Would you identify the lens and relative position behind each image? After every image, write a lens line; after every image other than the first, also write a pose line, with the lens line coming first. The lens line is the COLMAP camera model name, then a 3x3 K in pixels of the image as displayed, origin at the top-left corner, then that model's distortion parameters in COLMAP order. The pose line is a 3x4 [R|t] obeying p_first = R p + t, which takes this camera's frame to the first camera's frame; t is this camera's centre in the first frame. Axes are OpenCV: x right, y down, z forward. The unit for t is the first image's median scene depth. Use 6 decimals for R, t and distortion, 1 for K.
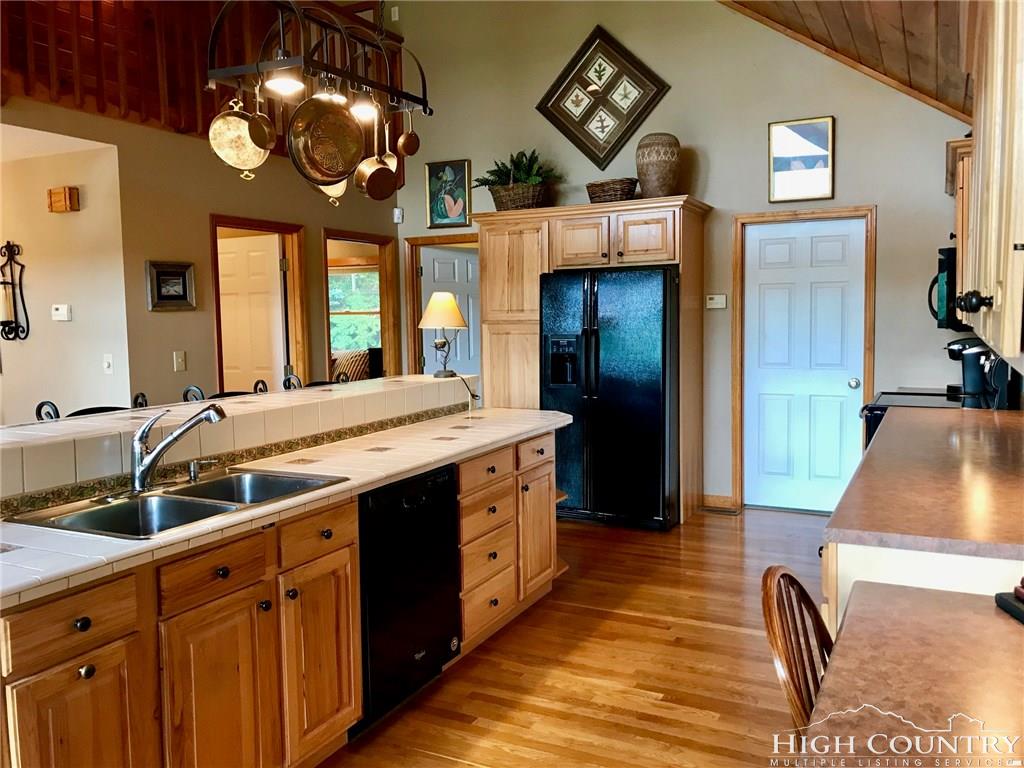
lens RADIAL K [[837.7, 0, 512.5], [0, 837.7, 384.4], [0, 0, 1]] dist [0.026209, -0.026613]
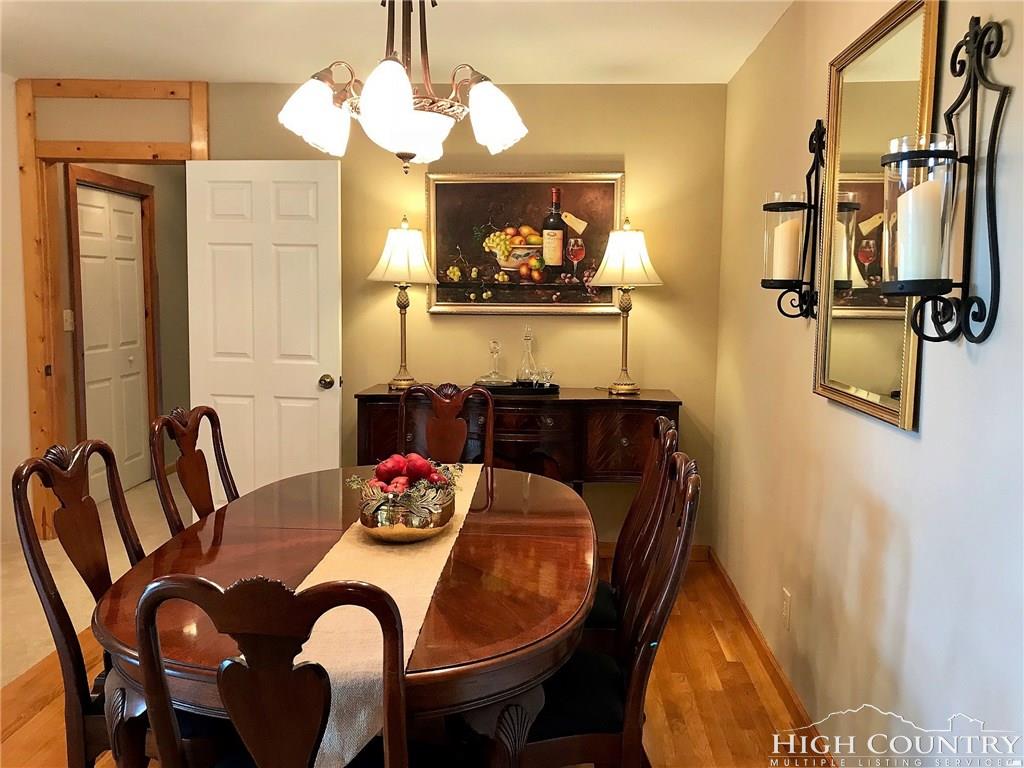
lens RADIAL K [[837.7, 0, 512.3], [0, 837.7, 381.7], [0, 0, 1]] dist [0.026209, -0.026613]
pose [[0.405028, 0.123432, -0.905934, -0.366696], [-0.095234, 0.991151, 0.092465, -0.050907], [0.909331, 0.048825, 0.413199, 0.715208]]
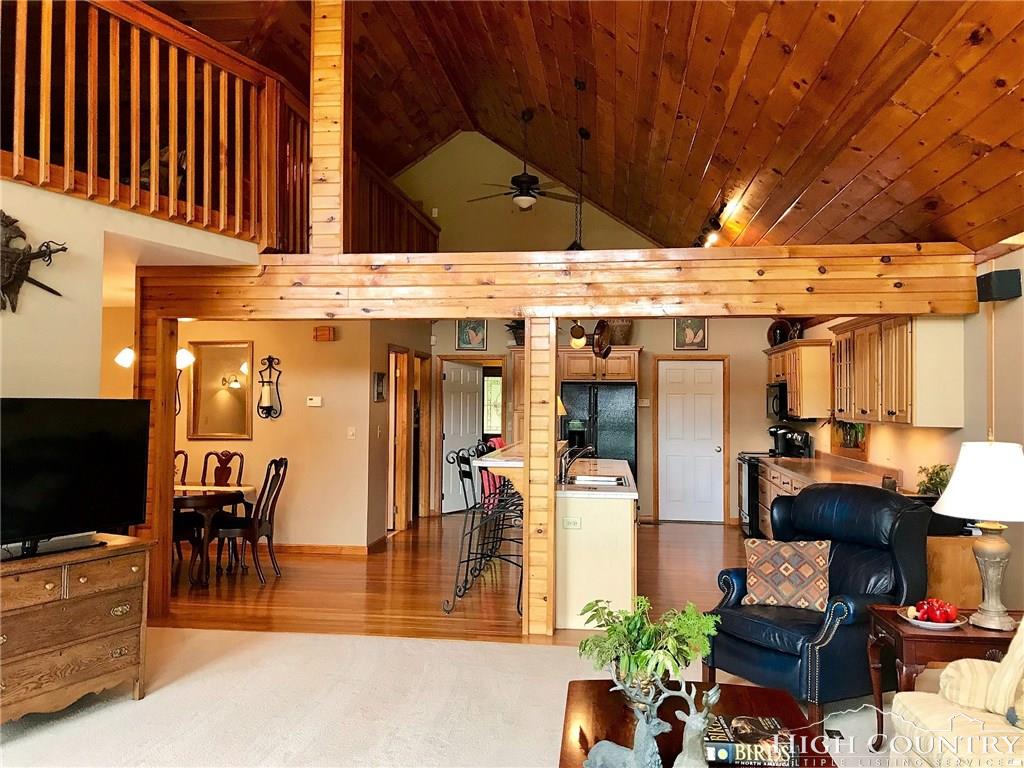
lens RADIAL K [[837.7, 0, 510.7], [0, 837.7, 383.7], [0, 0, 1]] dist [0.026209, -0.026613]
pose [[0.940986, 0.031333, 0.336991, -0.691643], [0.004890, 0.994343, -0.106105, 0.052054], [-0.338409, 0.101491, 0.935510, -0.619072]]
